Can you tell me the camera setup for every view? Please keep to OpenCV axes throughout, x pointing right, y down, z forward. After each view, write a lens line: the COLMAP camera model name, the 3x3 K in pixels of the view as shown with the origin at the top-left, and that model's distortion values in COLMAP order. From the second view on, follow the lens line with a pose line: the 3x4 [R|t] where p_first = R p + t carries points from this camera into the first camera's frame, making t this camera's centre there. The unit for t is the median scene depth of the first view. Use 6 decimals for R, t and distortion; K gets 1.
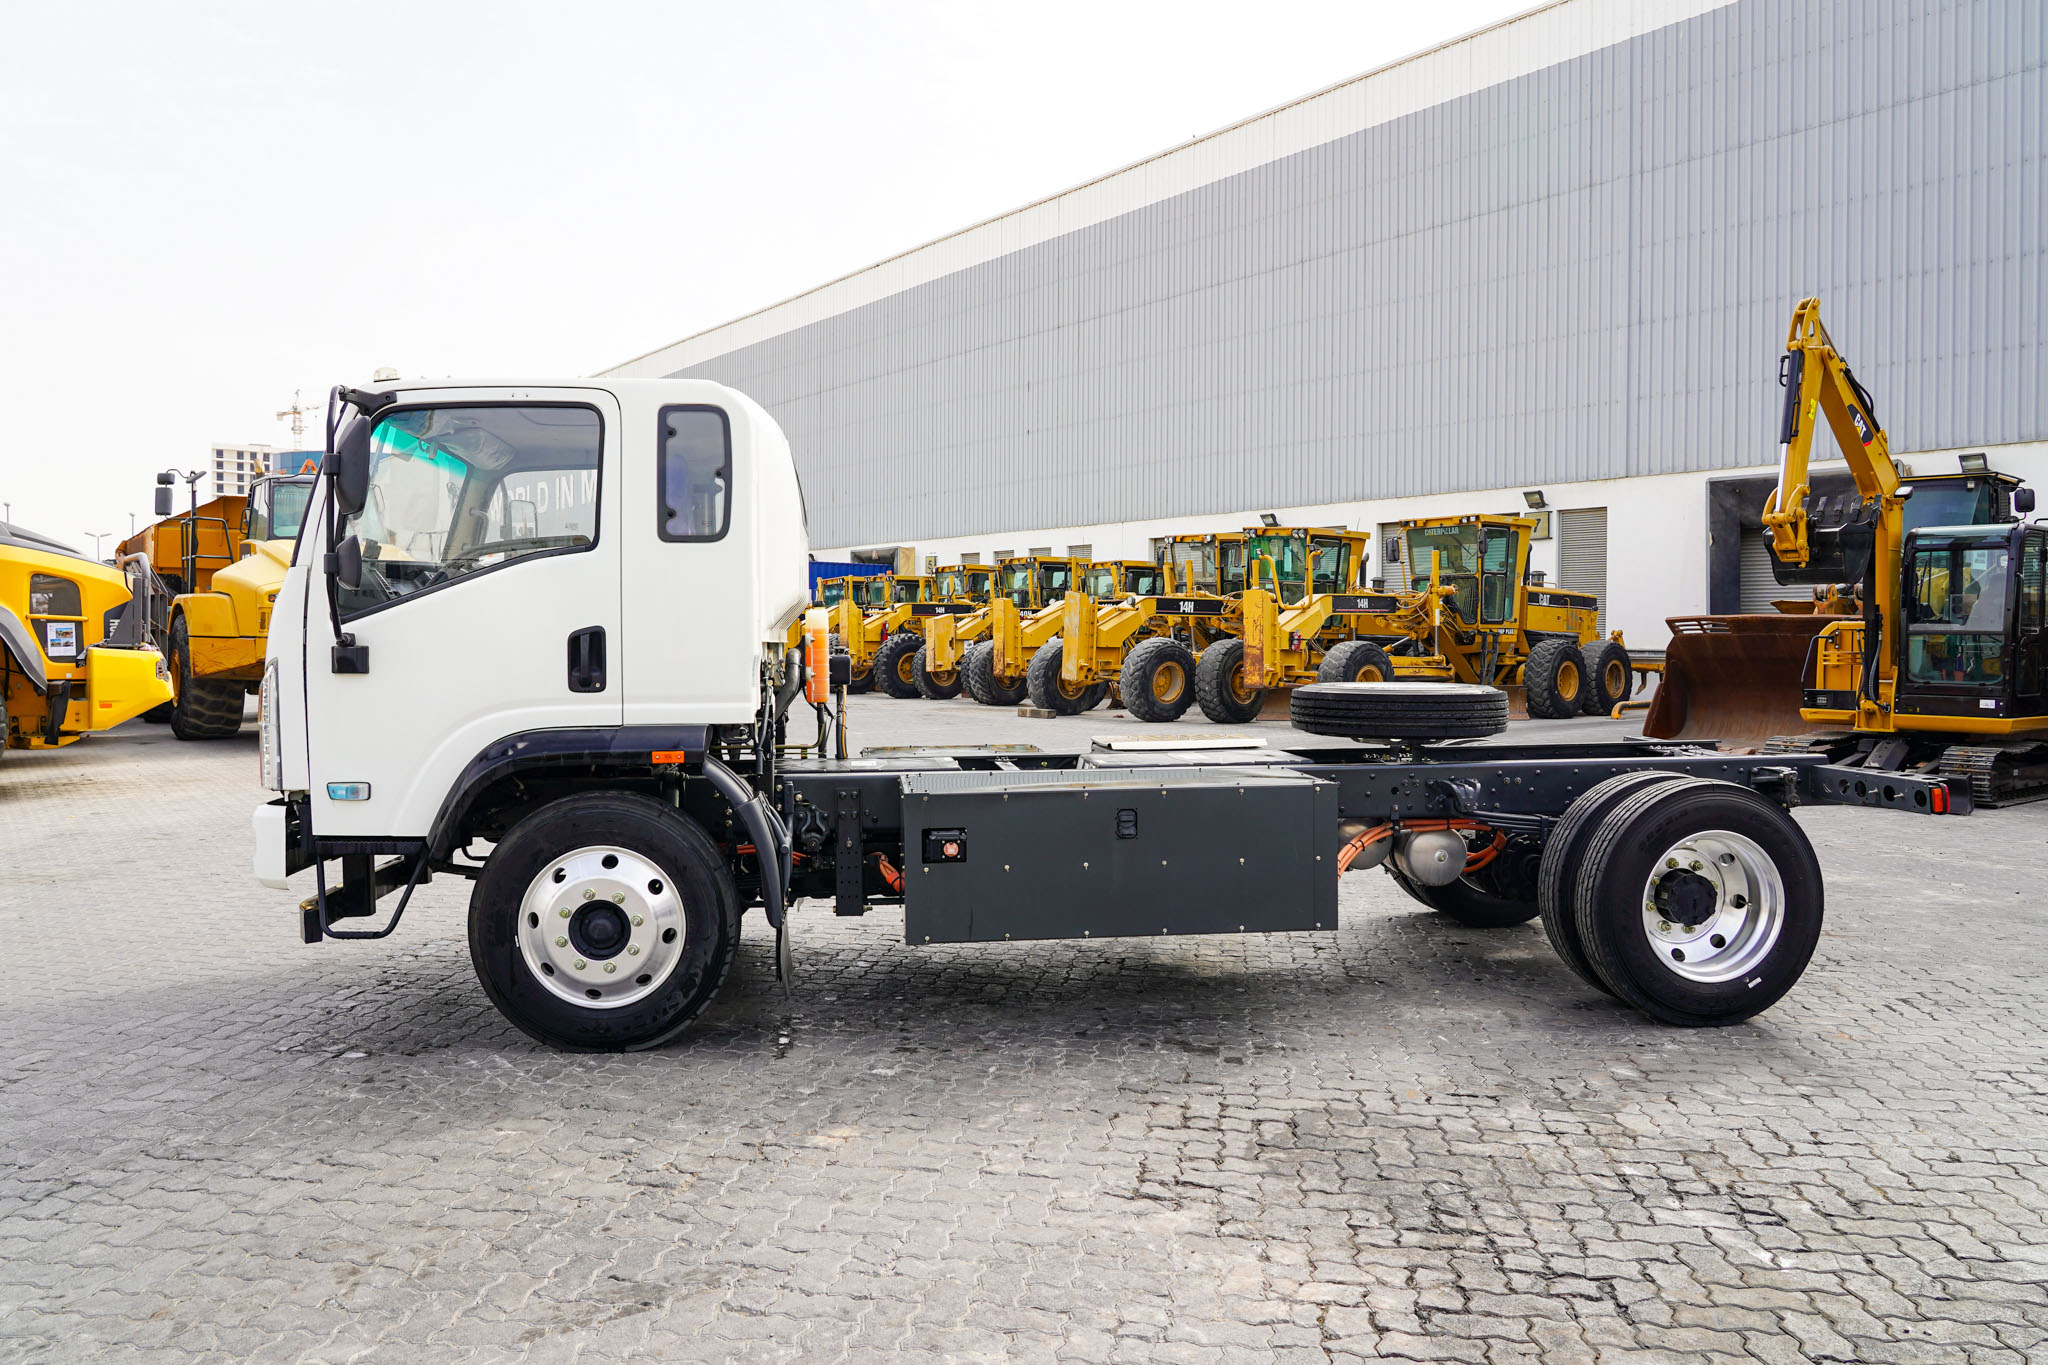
lens RADIAL K [[1431.9, 0, 1015.9], [0, 1431.9, 664.8], [0, 0, 1]] dist [-0.019605, 0.002398]
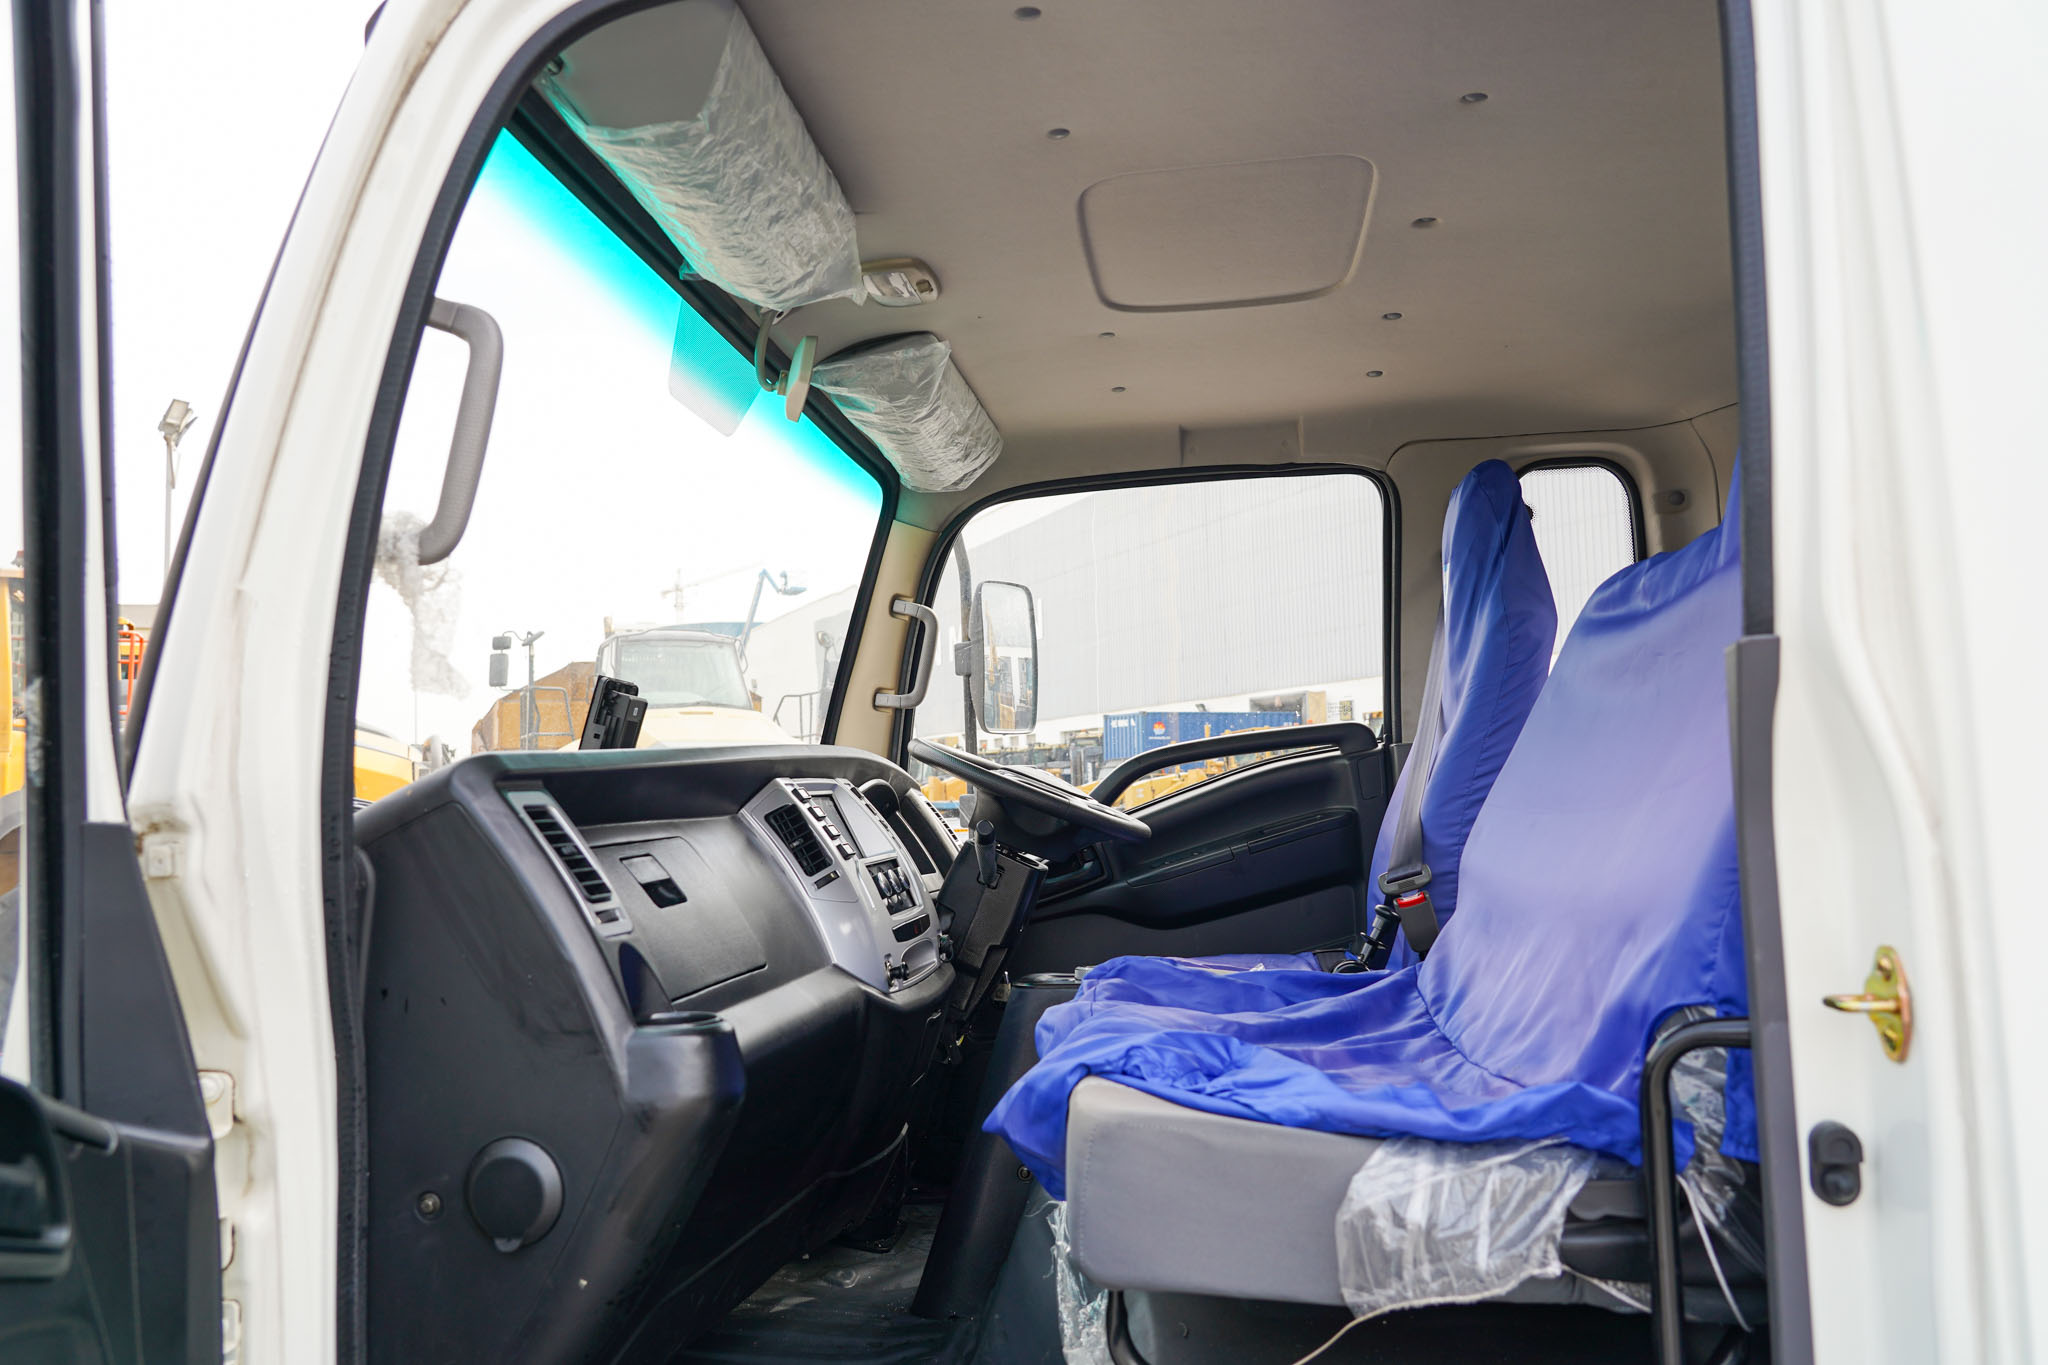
lens RADIAL K [[1485.6, 0, 1024.0], [0, 1485.6, 682.5], [0, 0, 1]] dist [-0.014126, -0.003753]
pose [[0.970733, -0.045017, -0.235903, -0.331750], [0.023189, 0.995255, -0.094501, -0.062535], [0.239037, 0.086265, 0.967171, 0.812296]]
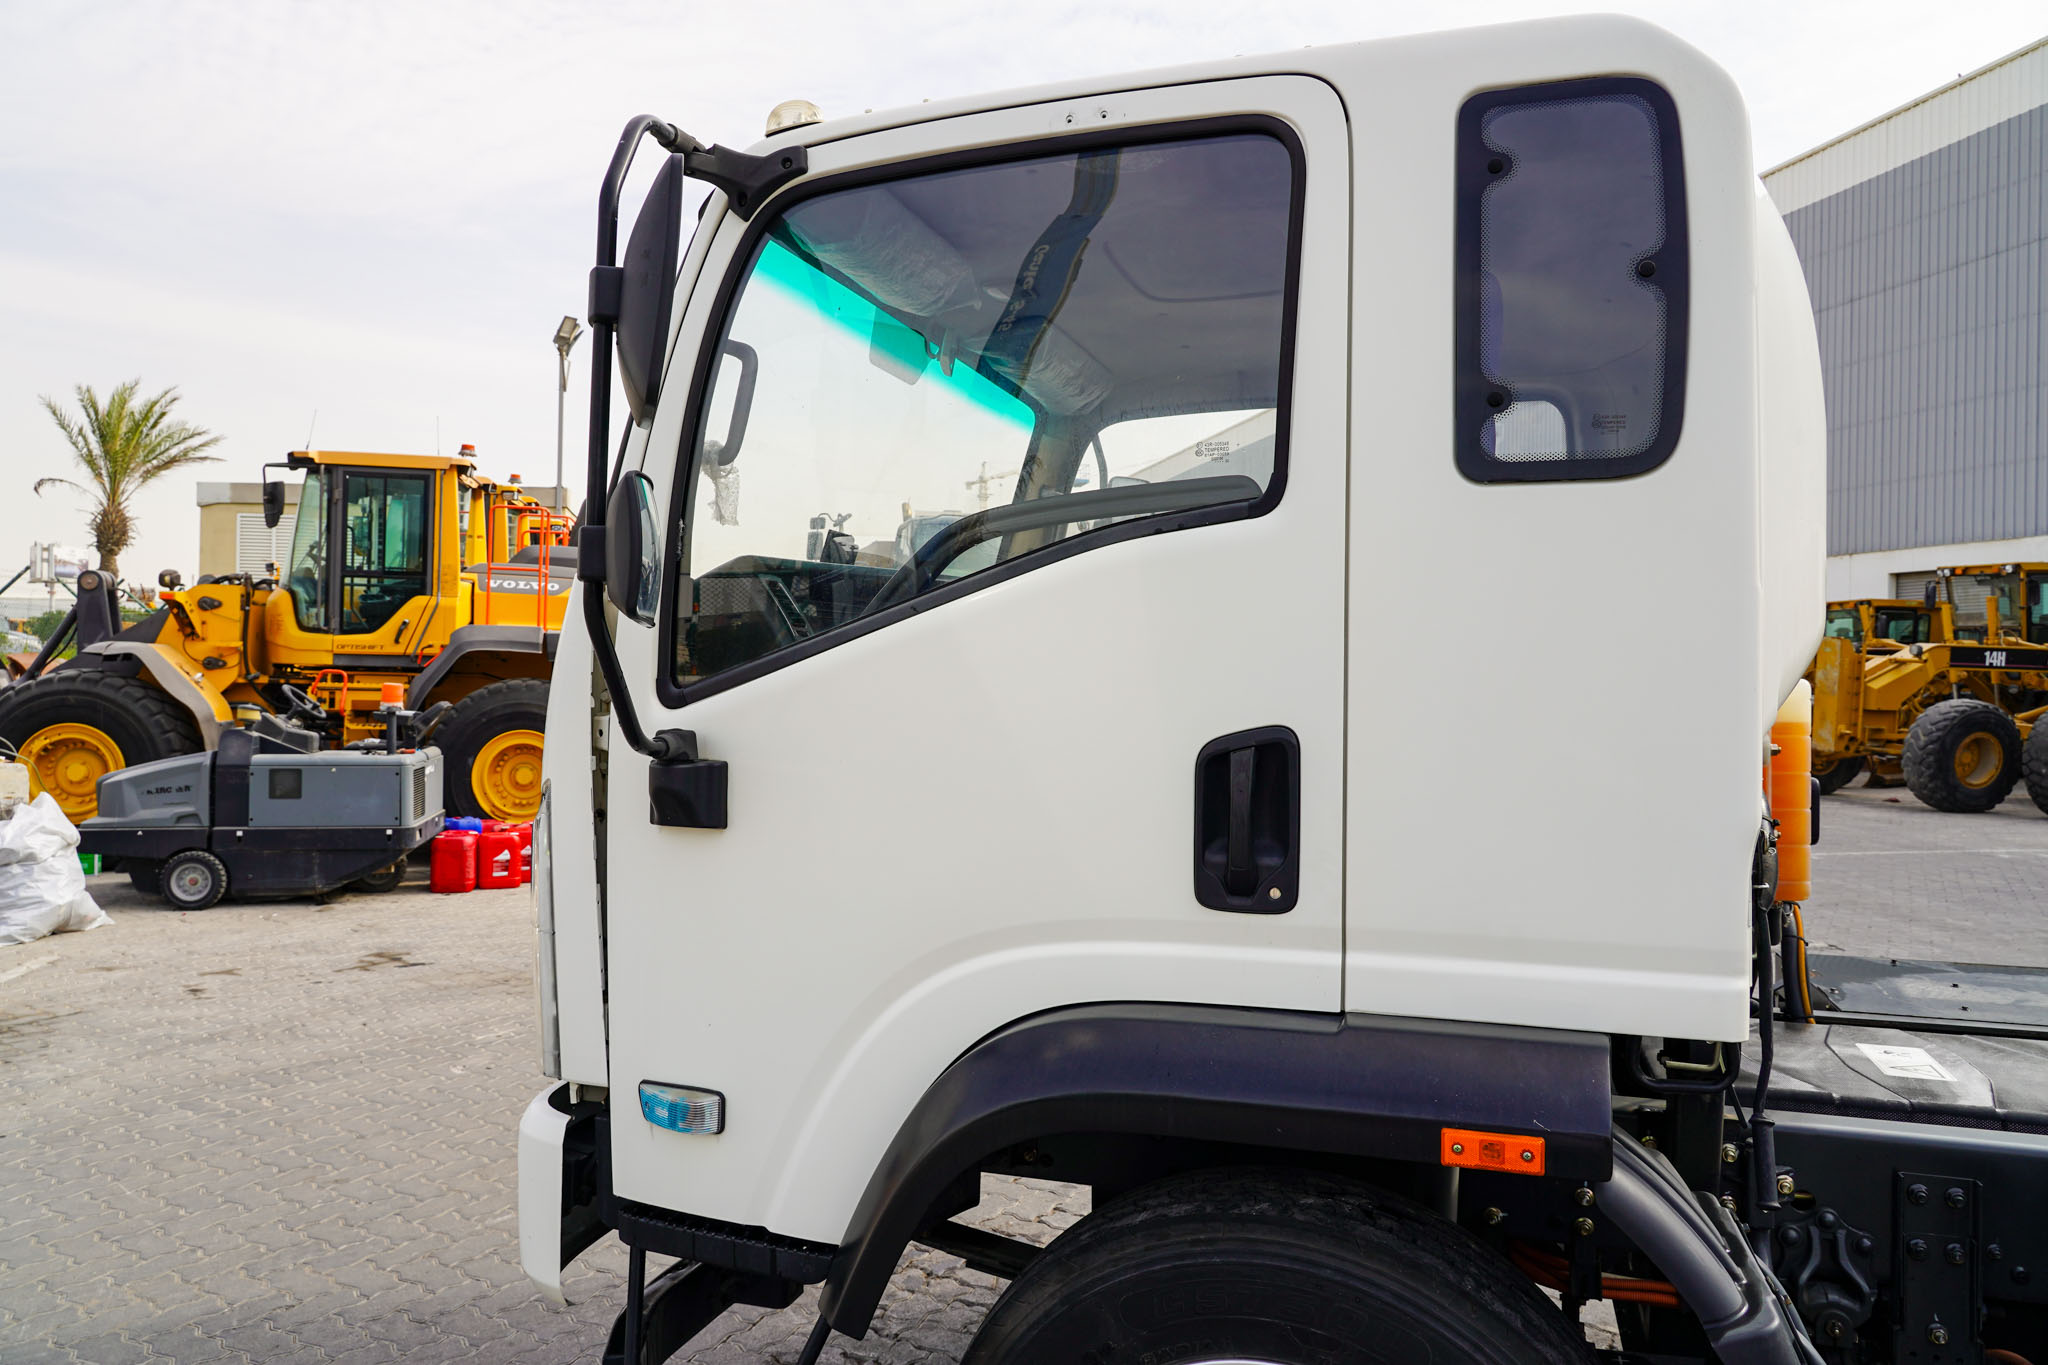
lens RADIAL K [[1374.5, 0, 1024.0], [0, 1374.5, 682.5], [0, 0, 1]] dist [-0.022854, 0.001673]
pose [[0.906495, 0.014466, -0.421969, -0.203891], [-0.022344, 0.999656, -0.013730, -0.031548], [0.421626, 0.021875, 0.906506, 0.657112]]
